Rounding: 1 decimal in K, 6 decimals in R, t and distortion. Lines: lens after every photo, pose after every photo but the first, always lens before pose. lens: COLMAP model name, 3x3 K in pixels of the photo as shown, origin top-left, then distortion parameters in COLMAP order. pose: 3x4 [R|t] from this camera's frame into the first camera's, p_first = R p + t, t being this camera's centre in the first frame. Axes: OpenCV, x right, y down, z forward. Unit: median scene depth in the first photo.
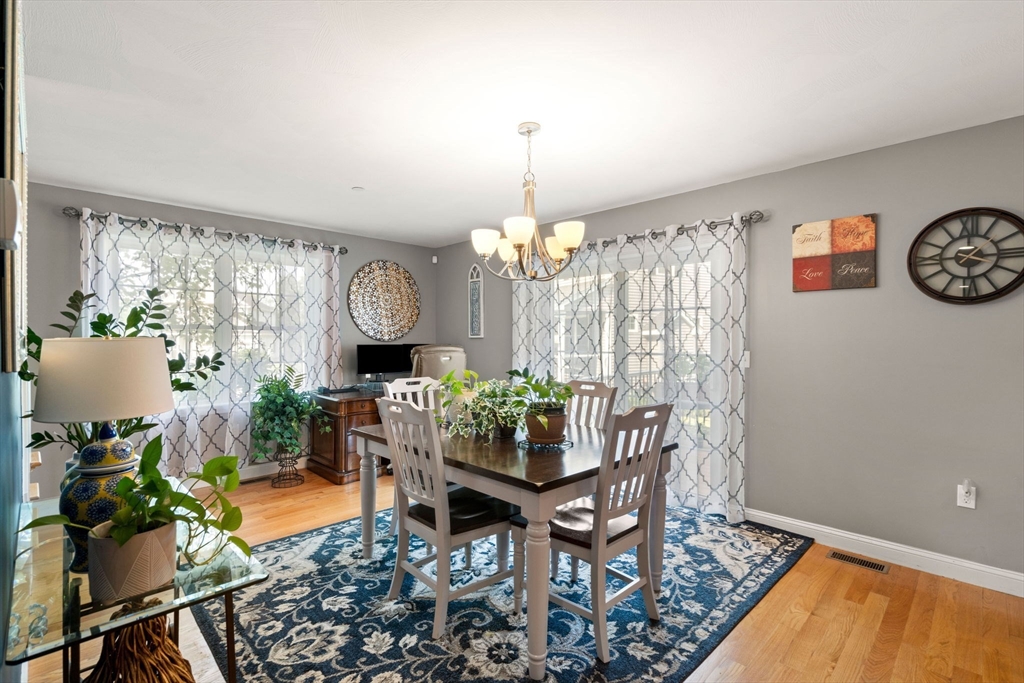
lens RADIAL K [[474.3, 0, 509.9], [0, 474.3, 339.5], [0, 0, 1]] dist [-0.000597, 0.000164]
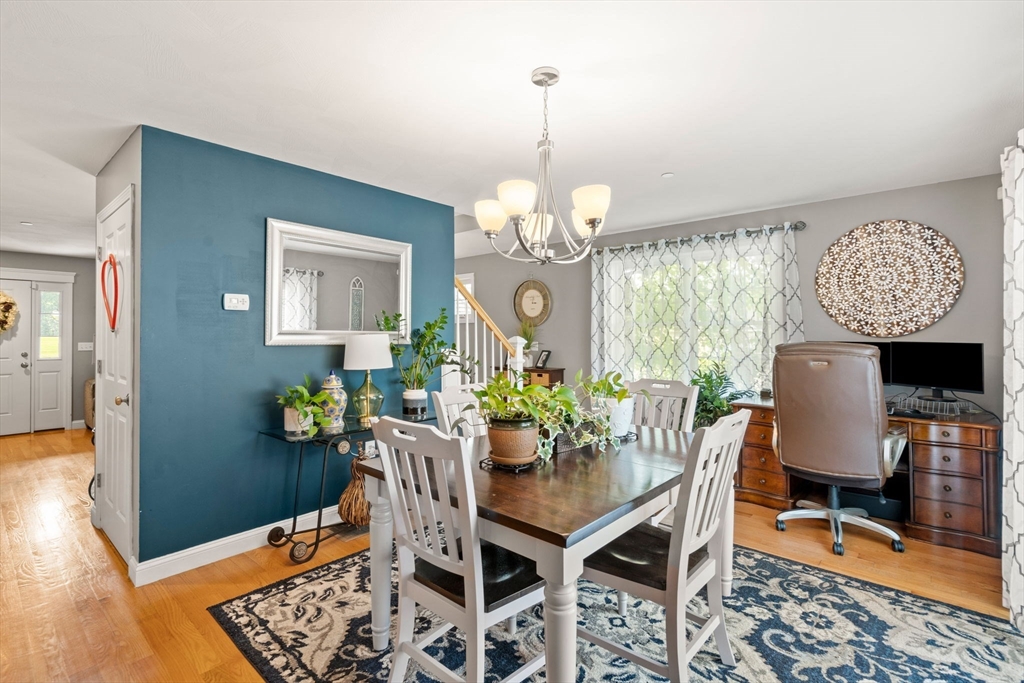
lens RADIAL K [[474.3, 0, 507.2], [0, 474.3, 331.5], [0, 0, 1]] dist [-0.000597, 0.000164]
pose [[0.054590, -0.002802, -0.998505, 0.410254], [0.001897, 0.999995, -0.002703, -0.003936], [0.998507, -0.001746, 0.054595, 0.424313]]
